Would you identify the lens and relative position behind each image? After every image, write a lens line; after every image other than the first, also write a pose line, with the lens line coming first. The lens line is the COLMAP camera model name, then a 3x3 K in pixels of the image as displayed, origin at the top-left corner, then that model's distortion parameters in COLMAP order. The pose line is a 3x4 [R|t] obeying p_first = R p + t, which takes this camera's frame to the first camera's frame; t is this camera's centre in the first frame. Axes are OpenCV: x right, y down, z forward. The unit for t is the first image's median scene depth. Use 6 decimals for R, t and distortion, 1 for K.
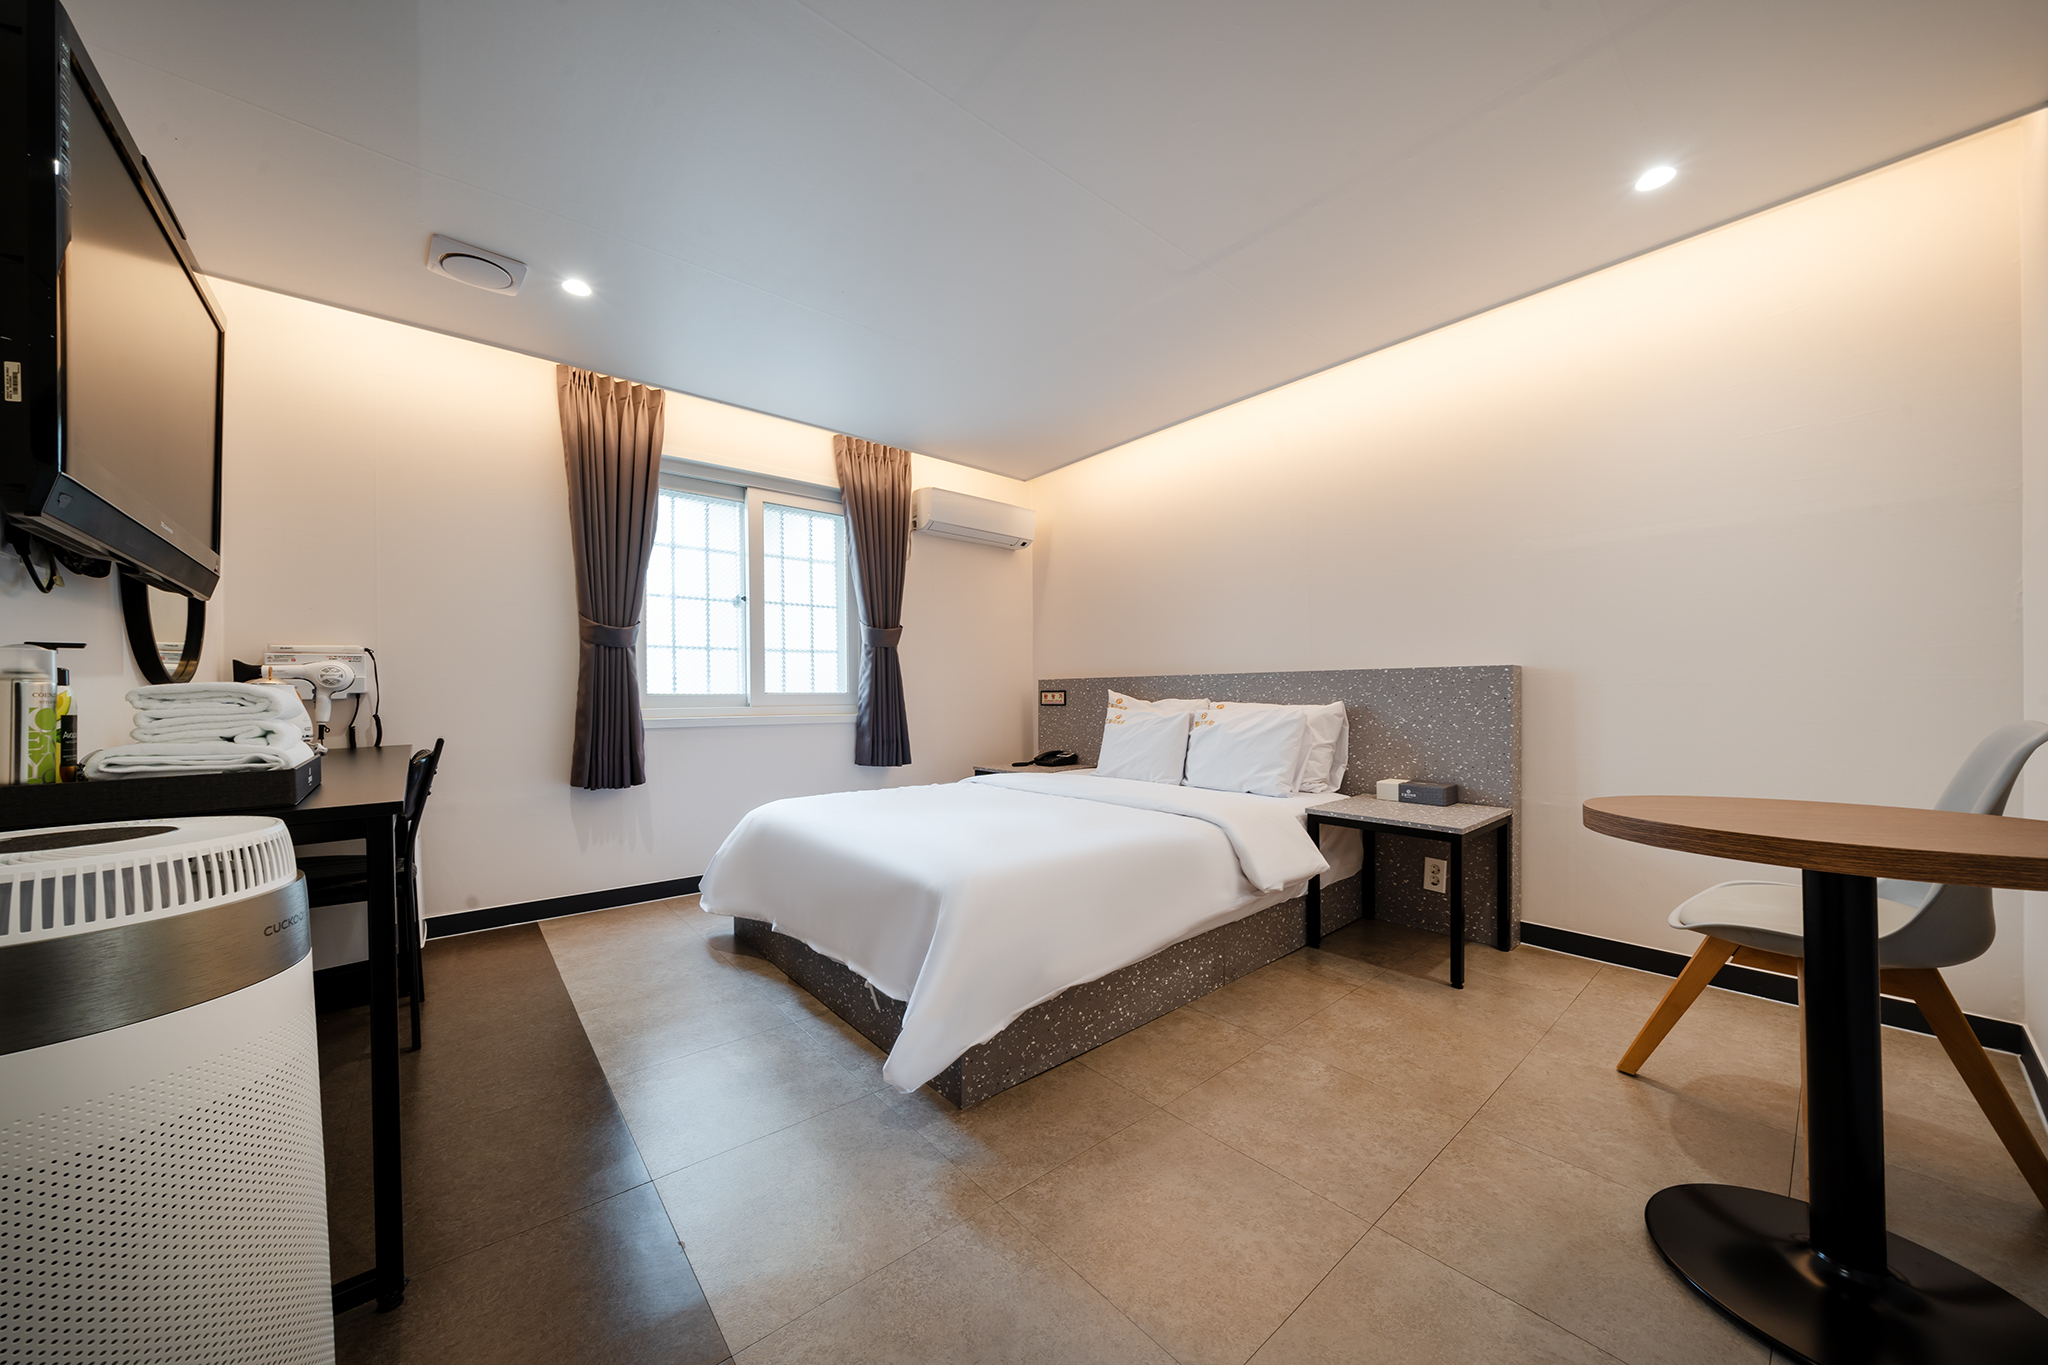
lens RADIAL K [[697.6, 0, 1024.7], [0, 697.6, 697.6], [0, 0, 1]] dist [-0.001243, -0.000037]
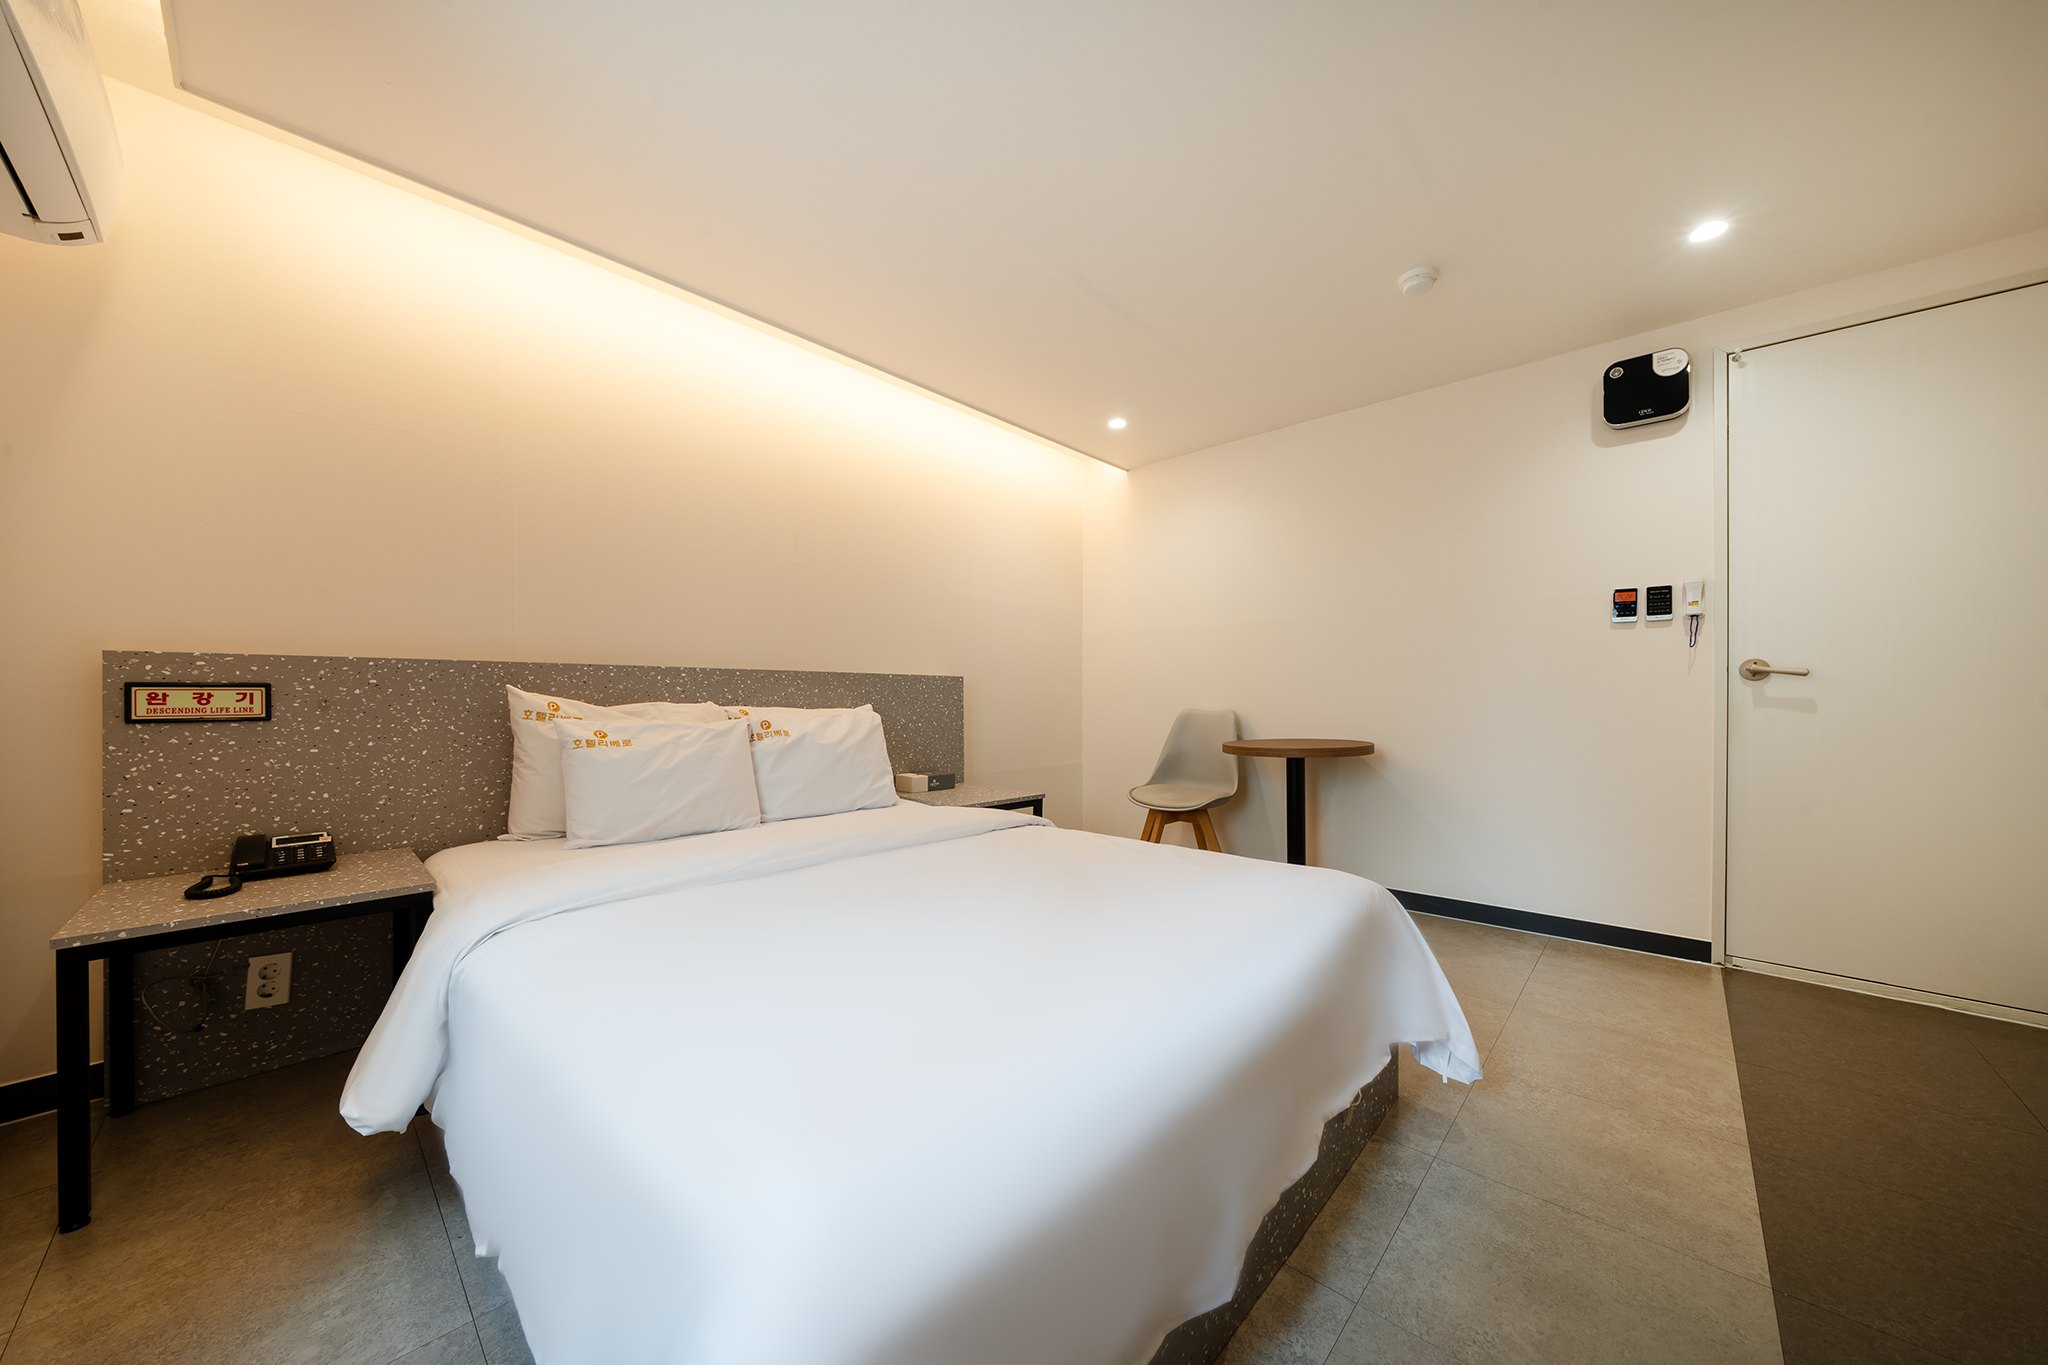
lens RADIAL K [[697.6, 0, 1024.7], [0, 697.6, 697.6], [0, 0, 1]] dist [-0.001243, -0.000037]
pose [[-0.115487, -0.000215, 0.993309, -0.472549], [-0.003157, 0.999995, -0.000151, -0.004082], [-0.993304, -0.003153, -0.115487, 0.742985]]
